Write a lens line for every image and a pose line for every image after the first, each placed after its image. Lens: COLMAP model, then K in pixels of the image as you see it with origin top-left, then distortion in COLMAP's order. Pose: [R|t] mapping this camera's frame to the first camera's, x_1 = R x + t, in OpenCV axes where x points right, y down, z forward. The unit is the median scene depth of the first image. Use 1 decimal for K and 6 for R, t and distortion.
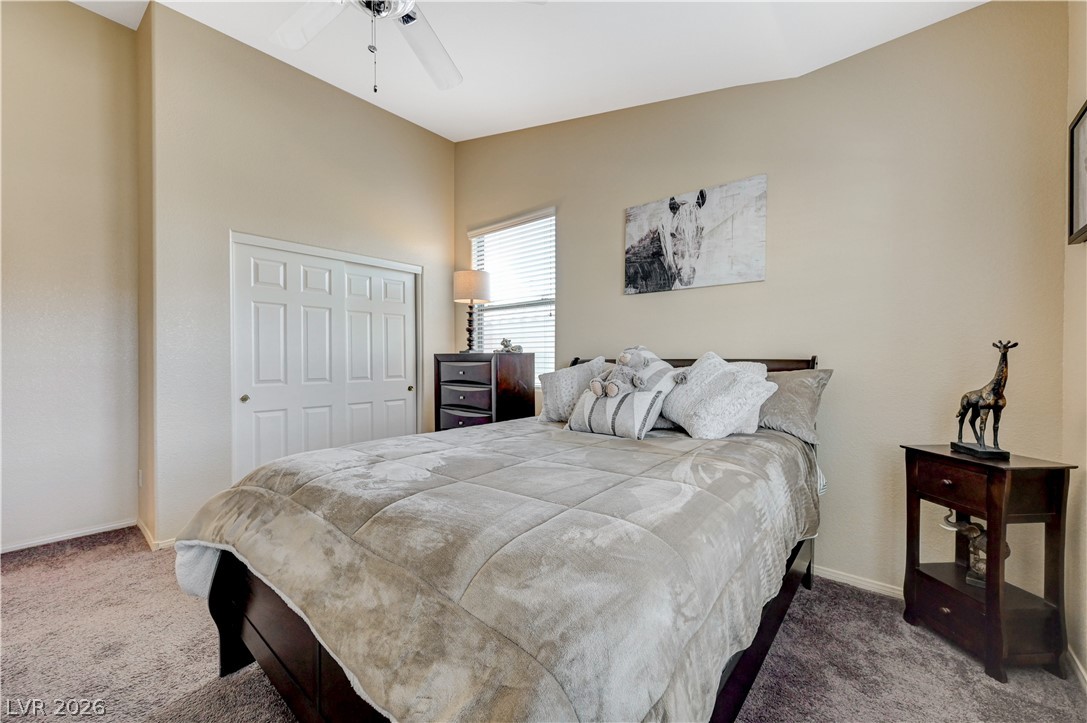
lens RADIAL K [[427.5, 0, 546.7], [0, 427.5, 363.3], [0, 0, 1]] dist [-0.000493, 0.000196]
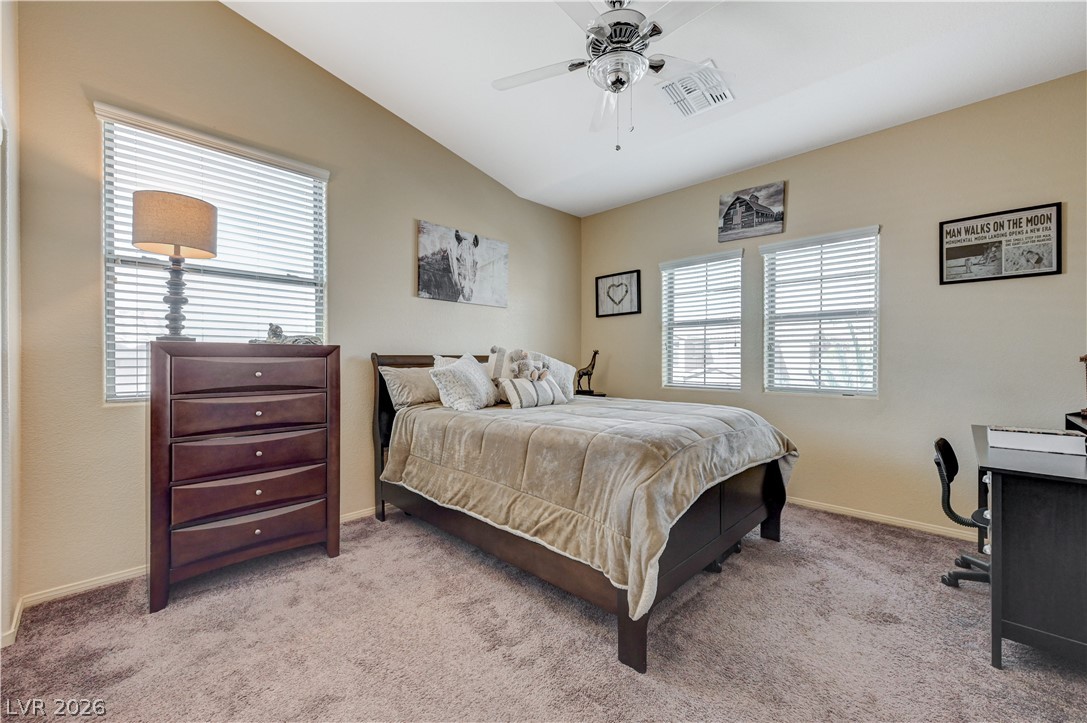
lens RADIAL K [[427.5, 0, 547.7], [0, 427.5, 360.7], [0, 0, 1]] dist [-0.000493, 0.000196]
pose [[0.060936, 0.003423, 0.998136, -0.957929], [0.016545, 0.999853, -0.004439, 0.015205], [-0.998005, 0.016784, 0.060871, 0.644688]]
